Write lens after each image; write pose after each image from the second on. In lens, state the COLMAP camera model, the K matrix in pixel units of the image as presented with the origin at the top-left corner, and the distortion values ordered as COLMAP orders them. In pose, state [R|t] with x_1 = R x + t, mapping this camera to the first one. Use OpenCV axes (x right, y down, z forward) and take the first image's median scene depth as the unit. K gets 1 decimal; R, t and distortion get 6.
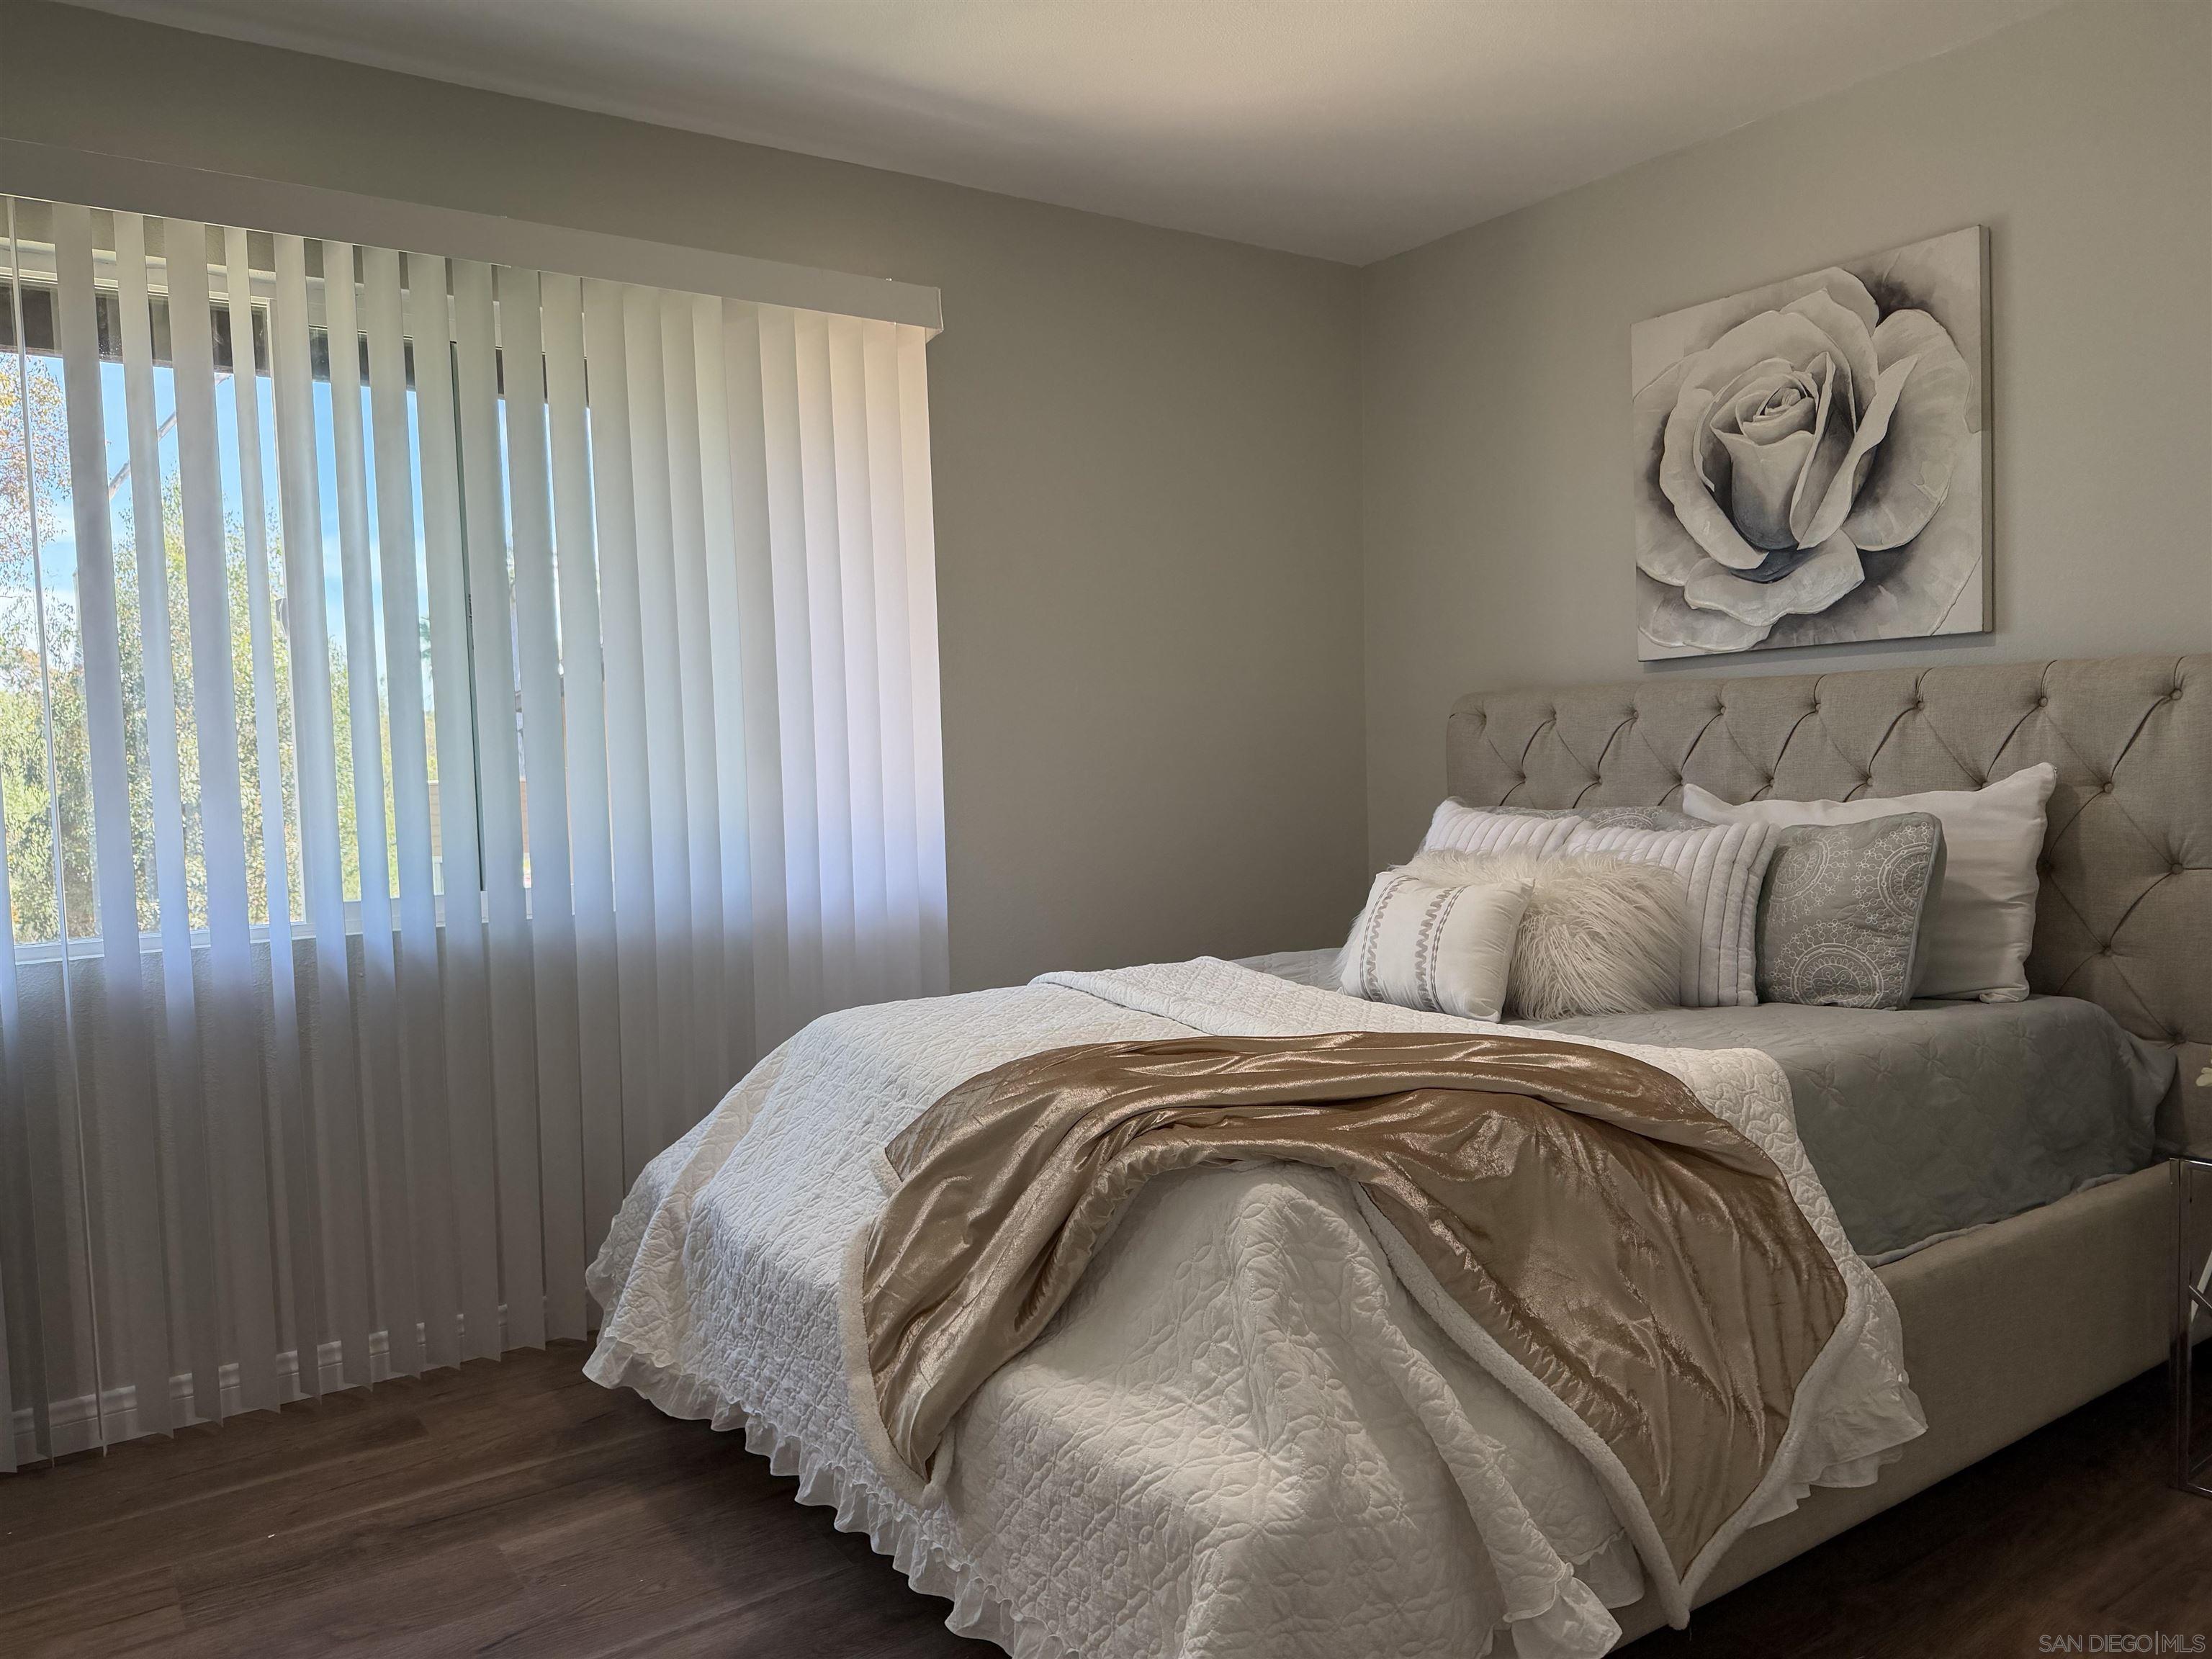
lens RADIAL K [[1568.1, 0, 1106.0], [0, 1568.1, 829.5], [0, 0, 1]] dist [-0.001666, -0.002286]
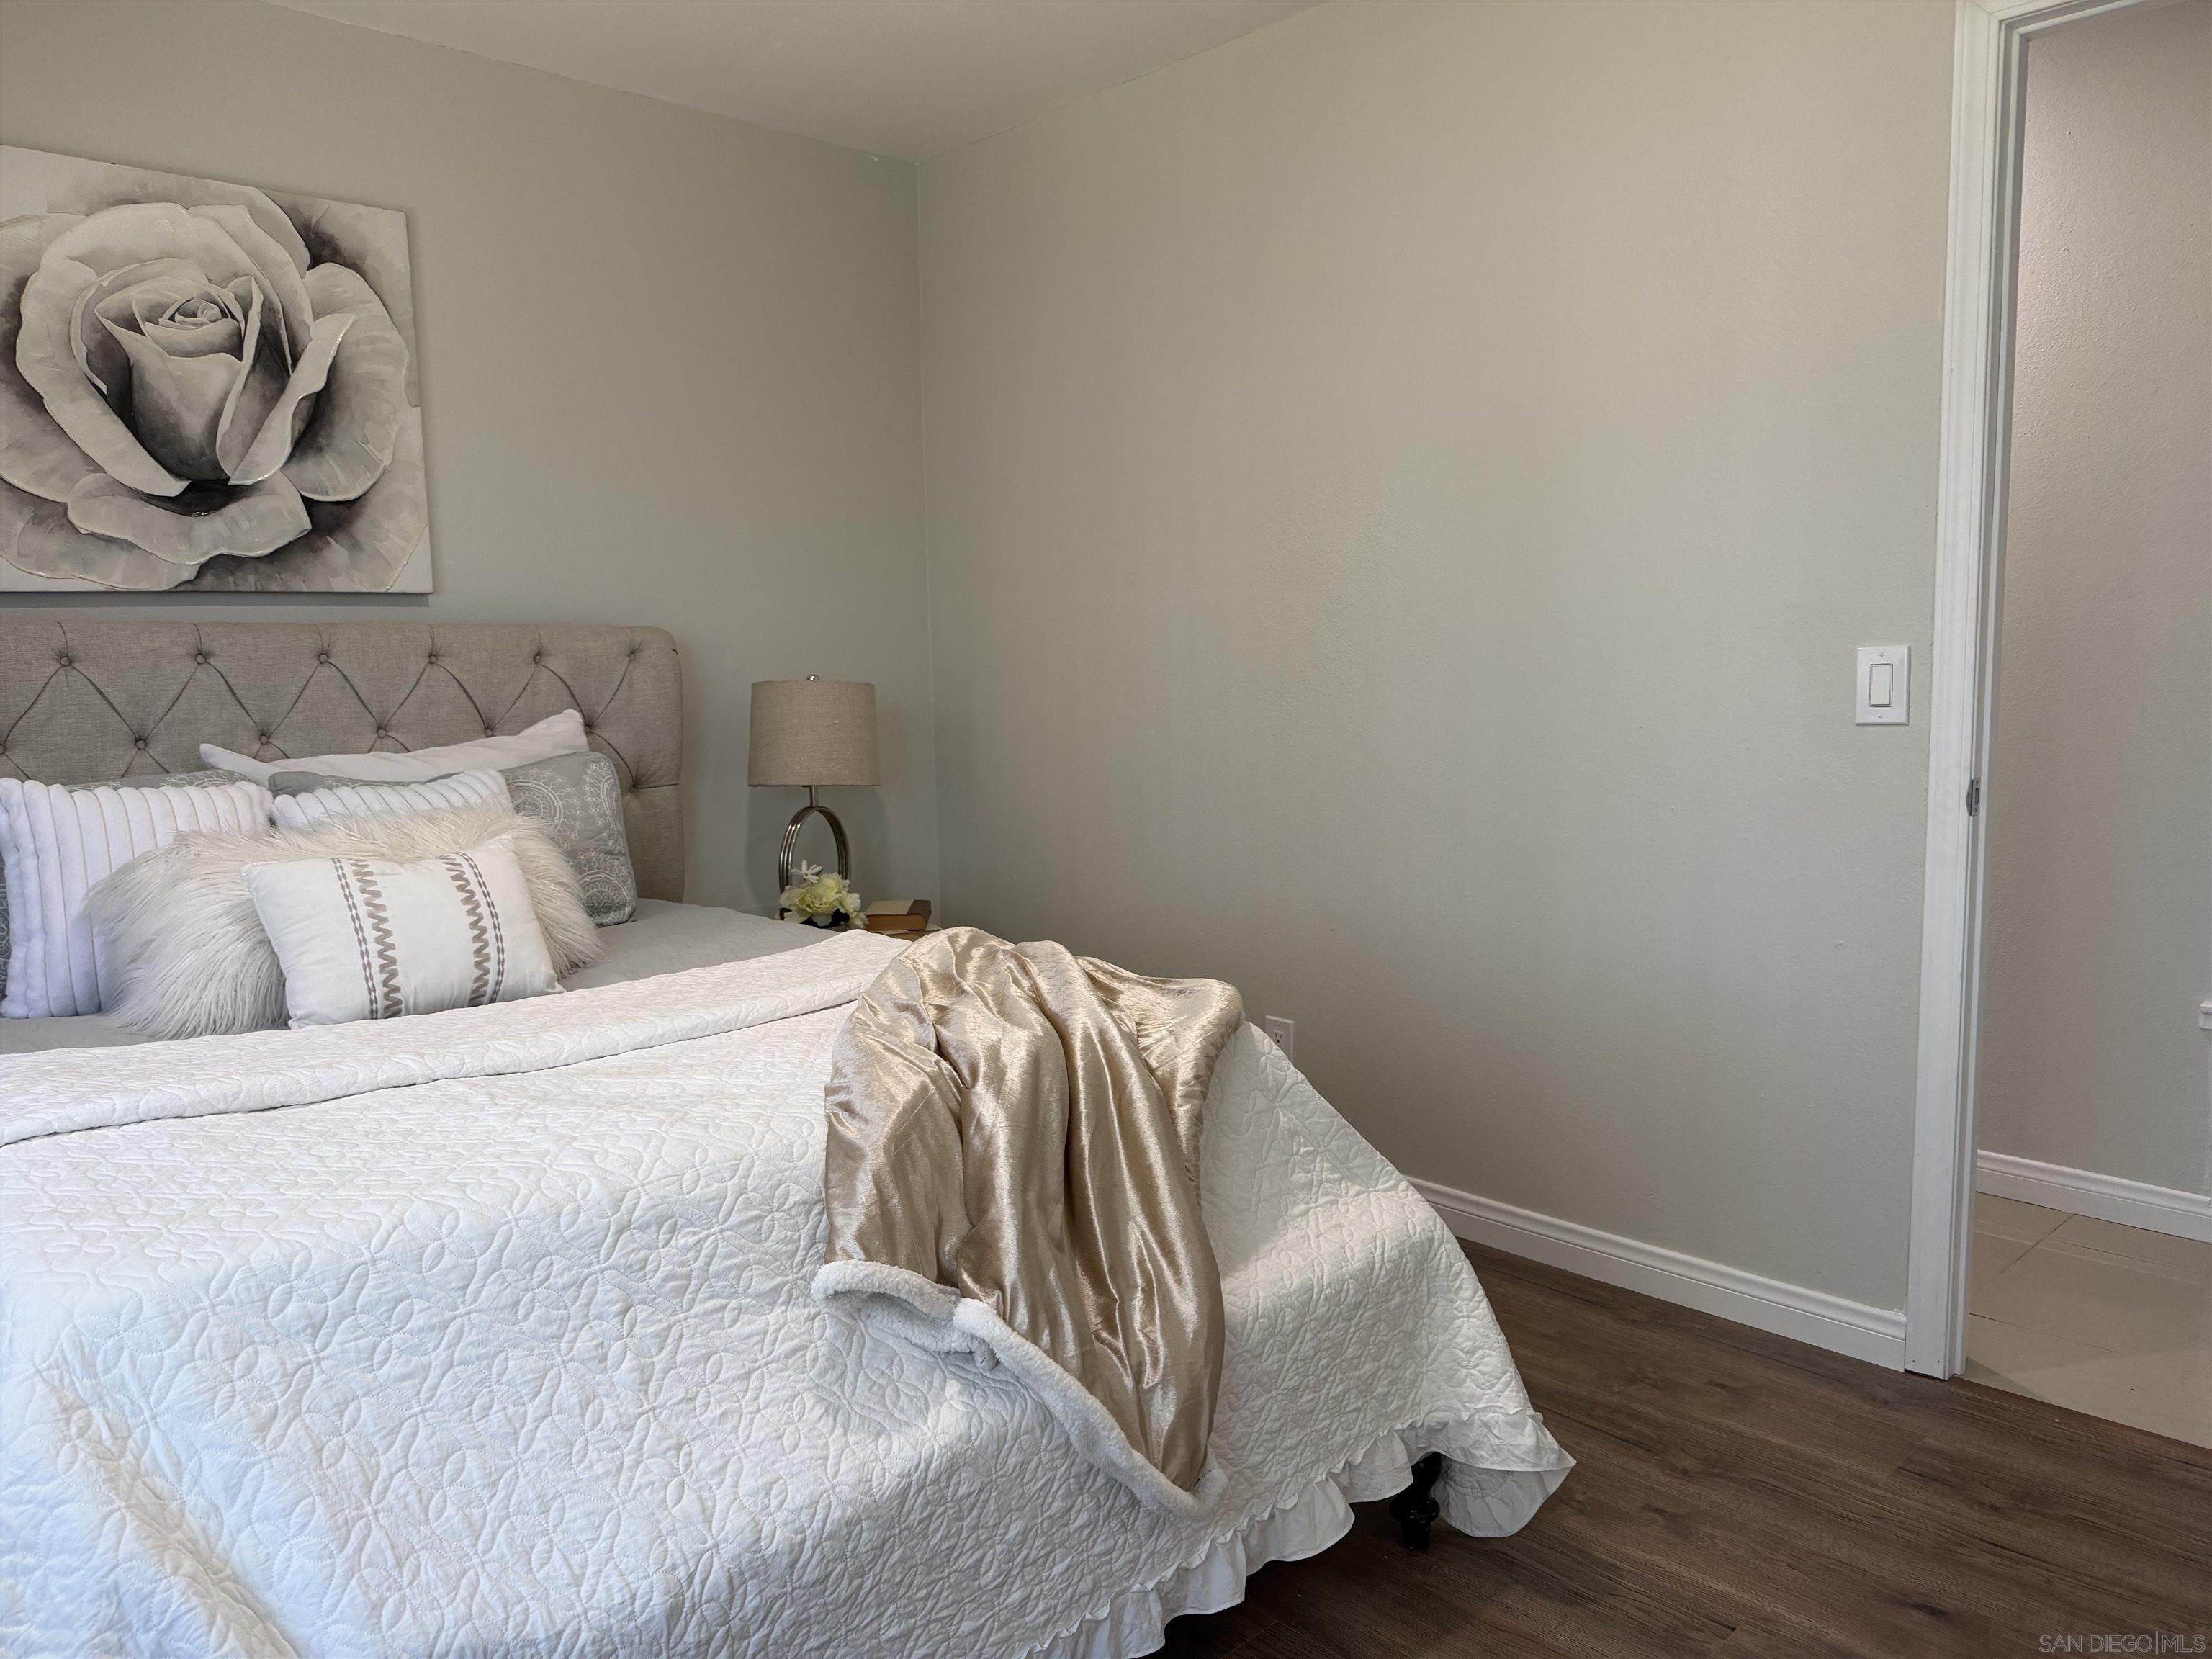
lens RADIAL K [[1556.7, 0, 1112.6], [0, 1556.7, 808.9], [0, 0, 1]] dist [0.001476, -0.006538]
pose [[-0.154290, -0.061670, 0.986099, -0.552326], [0.078290, 0.994149, 0.074423, -0.019333], [-0.984919, 0.088684, -0.148559, 0.664721]]
